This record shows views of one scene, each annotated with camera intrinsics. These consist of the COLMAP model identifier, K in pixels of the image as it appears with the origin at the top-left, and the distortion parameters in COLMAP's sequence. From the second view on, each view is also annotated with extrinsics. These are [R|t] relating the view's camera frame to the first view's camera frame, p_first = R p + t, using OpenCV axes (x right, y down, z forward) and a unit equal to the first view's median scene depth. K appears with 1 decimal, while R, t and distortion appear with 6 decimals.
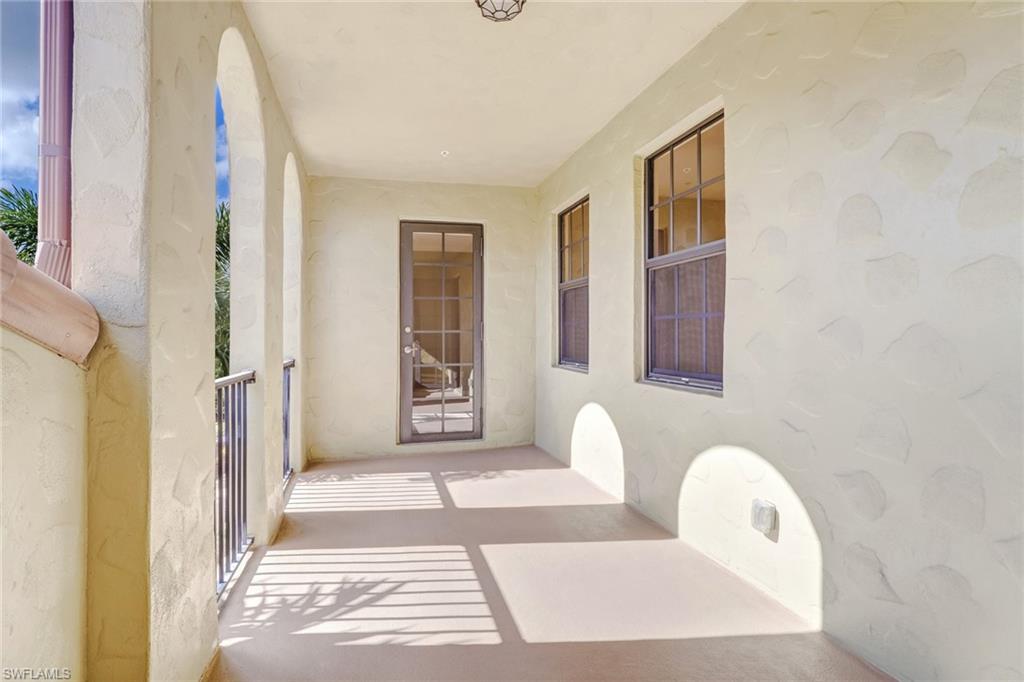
lens RADIAL K [[515.7, 0, 528.6], [0, 515.7, 337.3], [0, 0, 1]] dist [-0.004726, -0.001029]
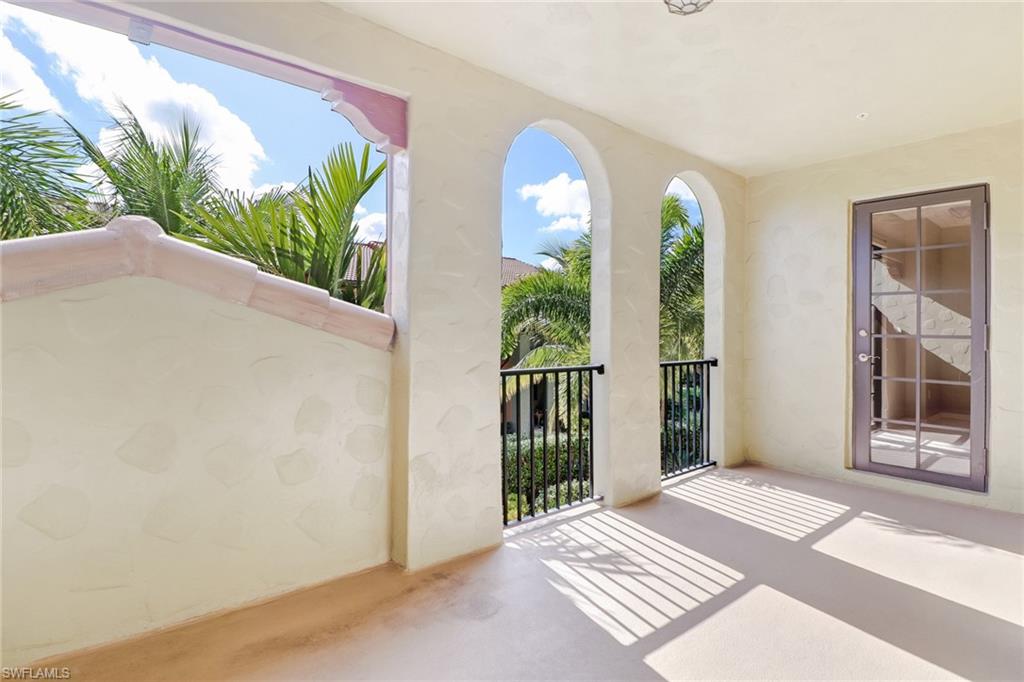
lens RADIAL K [[521.7, 0, 504.7], [0, 521.7, 328.6], [0, 0, 1]] dist [-0.000370, -0.000644]
pose [[0.420237, 0.009873, -0.907361, 0.423599], [-0.019264, 0.999813, 0.001957, -0.018391], [0.907210, 0.016657, 0.420348, 0.187448]]
